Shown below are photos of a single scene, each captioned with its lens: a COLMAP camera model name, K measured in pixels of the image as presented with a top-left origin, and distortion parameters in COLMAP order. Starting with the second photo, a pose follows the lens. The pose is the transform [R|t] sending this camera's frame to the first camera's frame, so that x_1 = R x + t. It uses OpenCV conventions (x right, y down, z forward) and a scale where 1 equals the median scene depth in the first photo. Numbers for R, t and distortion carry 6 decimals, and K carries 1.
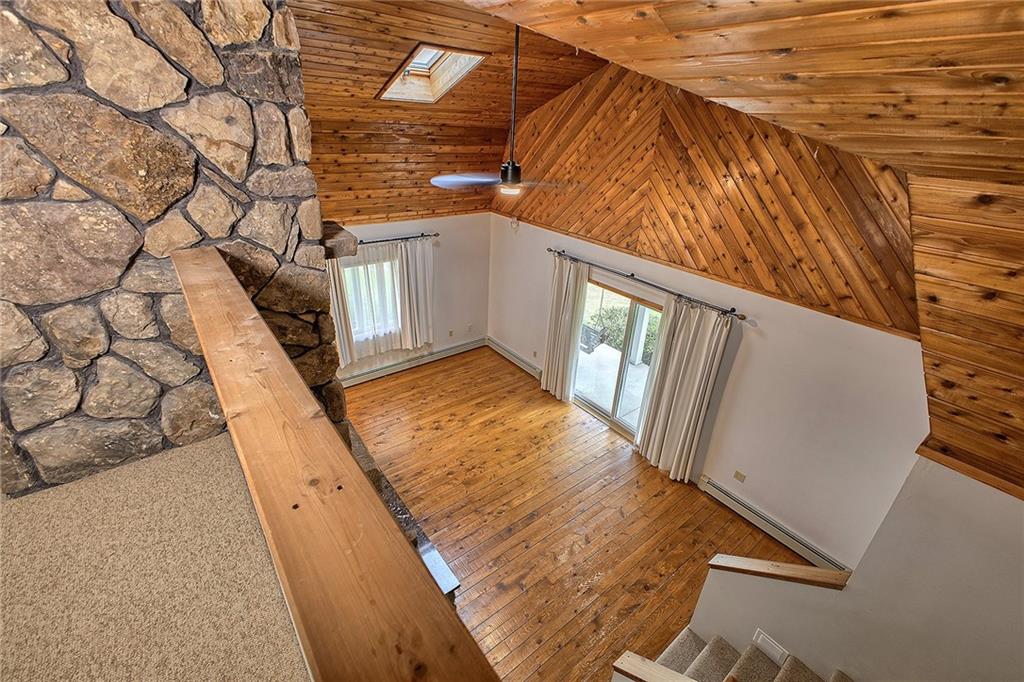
lens RADIAL K [[444.5, 0, 516.5], [0, 444.5, 333.4], [0, 0, 1]] dist [-0.001550, -0.000288]
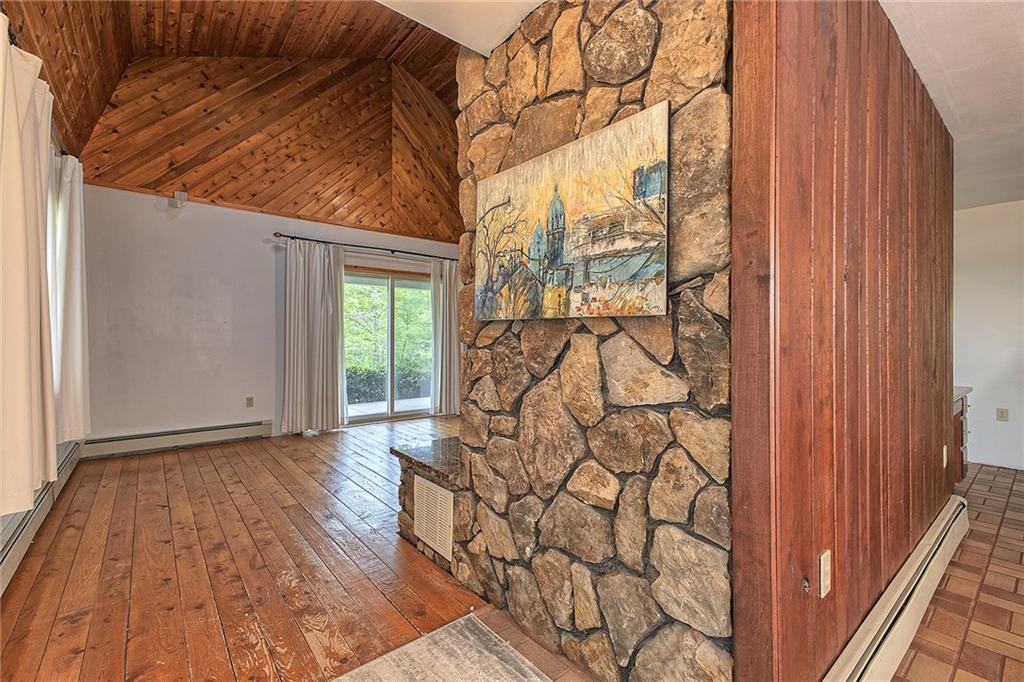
lens RADIAL K [[444.5, 0, 516.5], [0, 444.5, 333.4], [0, 0, 1]] dist [-0.001550, -0.000288]
pose [[-0.021252, -0.036600, 0.999104, -0.762308], [0.430508, 0.901600, 0.042186, 0.120199], [-0.902337, 0.431019, -0.003405, 0.749724]]
